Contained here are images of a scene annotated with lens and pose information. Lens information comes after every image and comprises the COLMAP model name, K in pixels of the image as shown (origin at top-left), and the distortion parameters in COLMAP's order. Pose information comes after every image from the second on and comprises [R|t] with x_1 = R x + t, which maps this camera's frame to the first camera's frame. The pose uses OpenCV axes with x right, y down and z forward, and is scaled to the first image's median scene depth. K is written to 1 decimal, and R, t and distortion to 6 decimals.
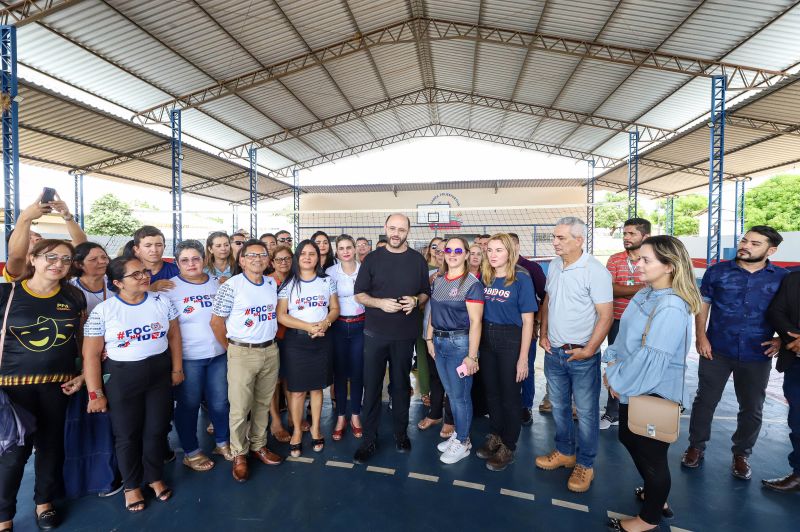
lens RADIAL K [[366.4, 0, 401.3], [0, 366.4, 259.3], [0, 0, 1]] dist [-0.033342, 0.008747]
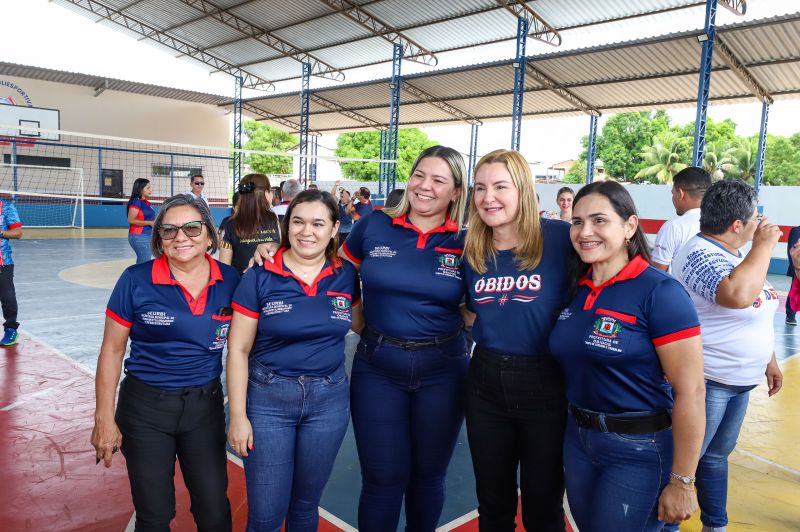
lens RADIAL K [[648.9, 0, 400.0], [0, 648.9, 266.0], [0, 0, 1]] dist [0.000224, 0.001125]
pose [[0.608158, -0.058593, 0.791651, -0.473225], [-0.018861, 0.995924, 0.088202, 0.007010], [-0.793592, -0.068572, 0.604574, -0.186243]]
